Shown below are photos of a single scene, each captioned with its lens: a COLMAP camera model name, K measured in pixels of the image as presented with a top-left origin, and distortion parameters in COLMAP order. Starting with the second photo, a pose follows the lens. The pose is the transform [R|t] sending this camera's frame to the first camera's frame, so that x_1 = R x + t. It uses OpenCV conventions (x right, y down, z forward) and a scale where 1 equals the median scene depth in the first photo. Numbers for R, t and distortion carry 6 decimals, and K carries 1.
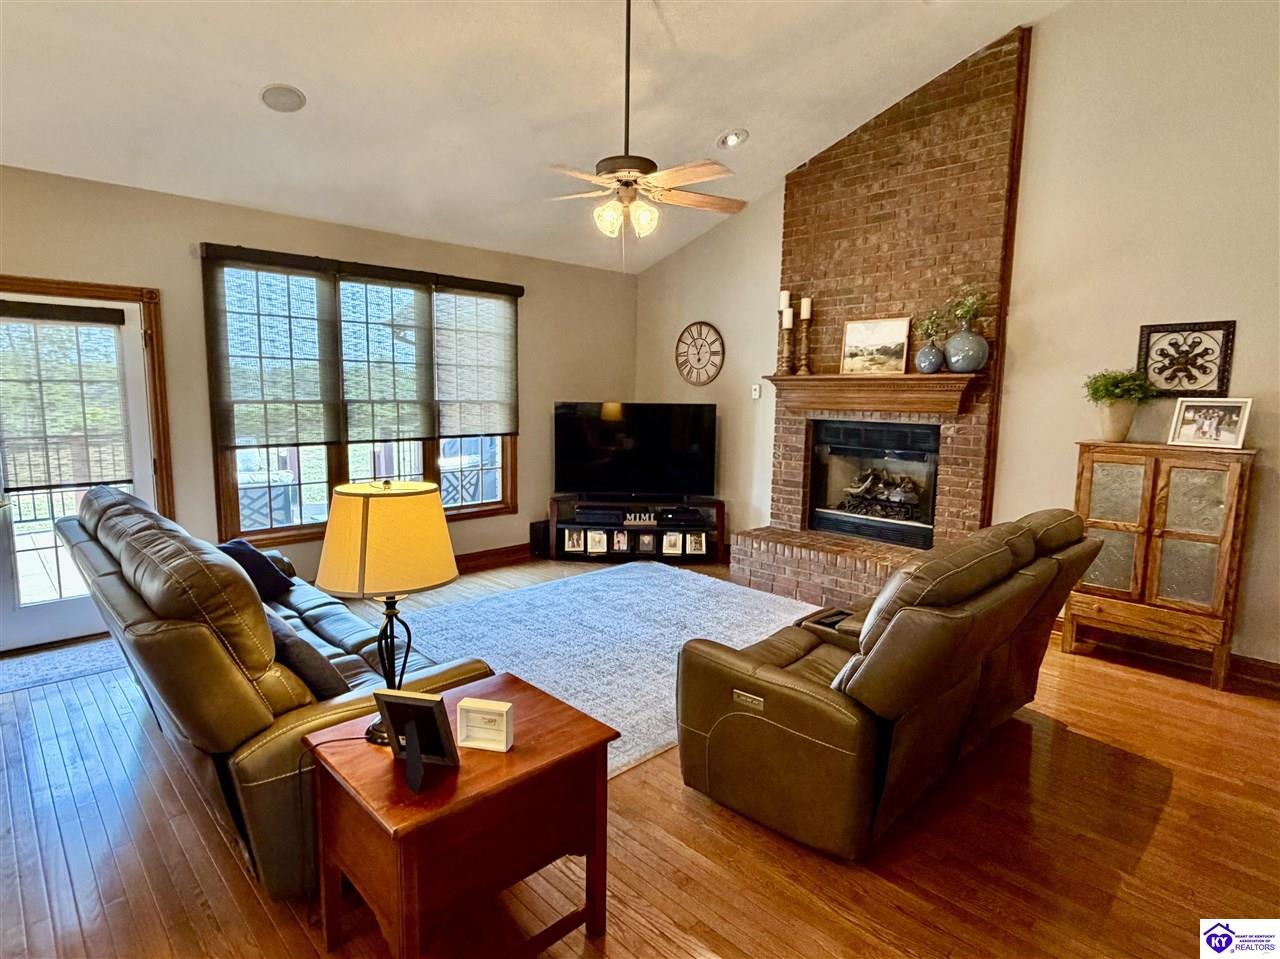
lens RADIAL K [[681.7, 0, 639.5], [0, 681.7, 478.2], [0, 0, 1]] dist [0.000034, 0.000000]
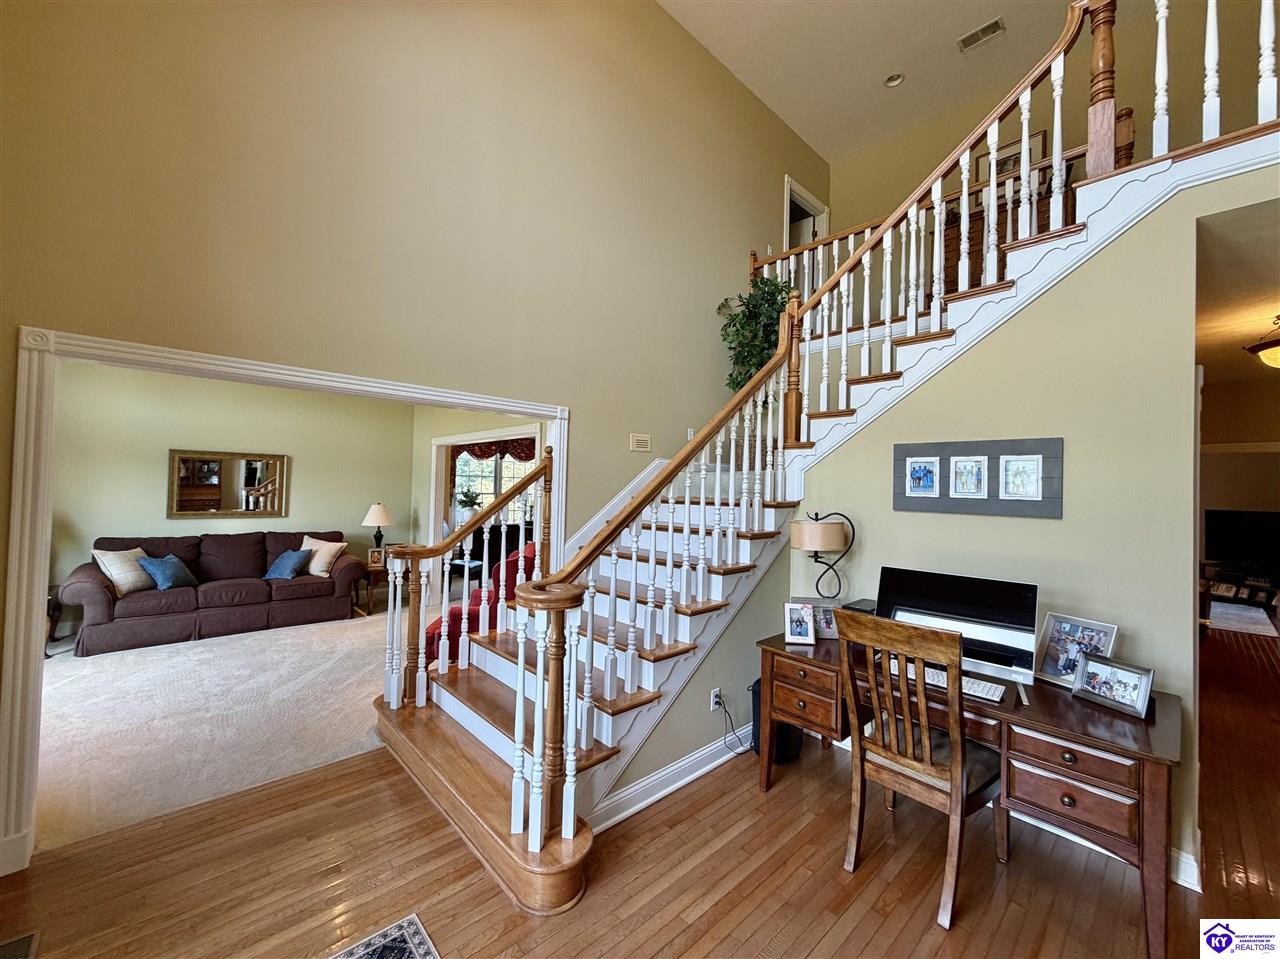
lens RADIAL K [[507.0, 0, 639.6], [0, 507.0, 479.2], [0, 0, 1]] dist [-0.007109, 0.000540]
pose [[-0.028418, -0.035218, -0.998976, 1.297554], [-0.150343, 0.988161, -0.030560, 0.077417], [0.988225, 0.149321, -0.033377, -0.513246]]
